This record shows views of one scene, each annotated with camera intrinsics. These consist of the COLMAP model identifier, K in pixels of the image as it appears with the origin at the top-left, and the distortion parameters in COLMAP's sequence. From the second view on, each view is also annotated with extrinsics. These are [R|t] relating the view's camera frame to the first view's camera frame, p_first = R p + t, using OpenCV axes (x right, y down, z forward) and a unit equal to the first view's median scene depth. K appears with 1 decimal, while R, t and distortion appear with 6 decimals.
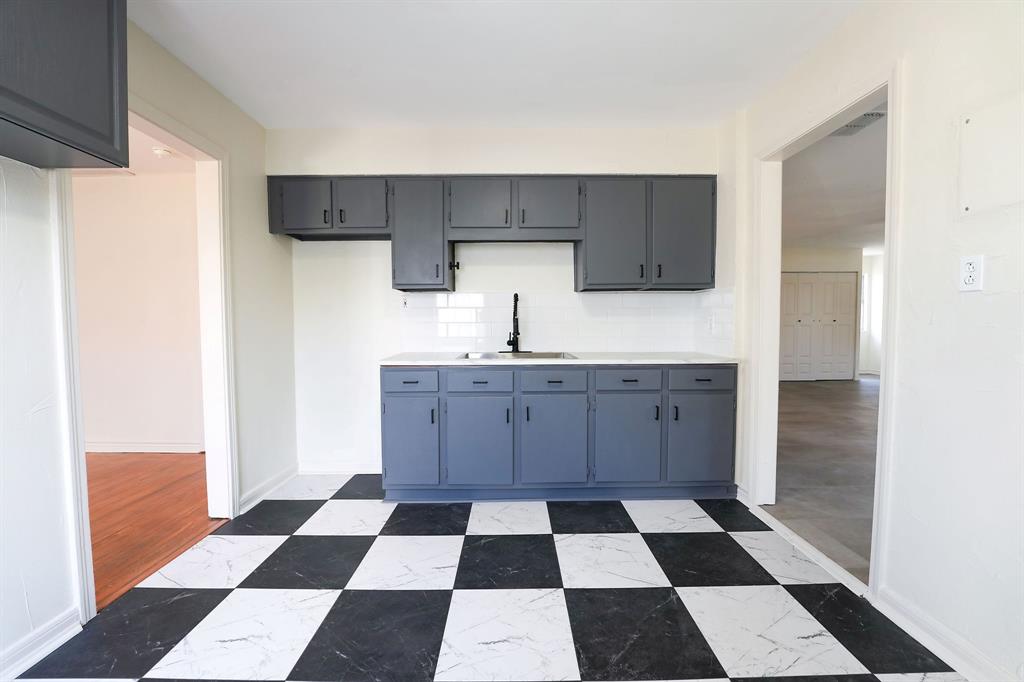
lens RADIAL K [[432.4, 0, 513.2], [0, 432.4, 335.8], [0, 0, 1]] dist [-0.024350, 0.009571]
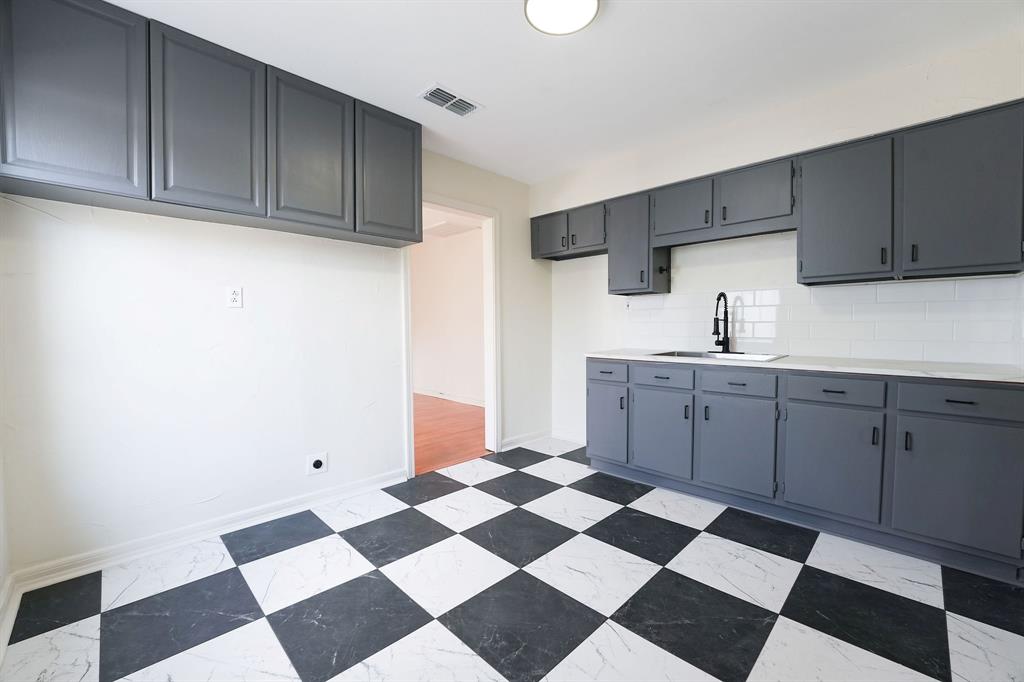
lens RADIAL K [[416.6, 0, 510.6], [0, 416.6, 339.5], [0, 0, 1]] dist [-0.029533, 0.008361]
pose [[0.703349, 0.023284, -0.710464, 0.384633], [-0.013179, 0.999719, 0.019716, -0.003855], [0.710723, -0.004504, 0.703458, -0.002221]]
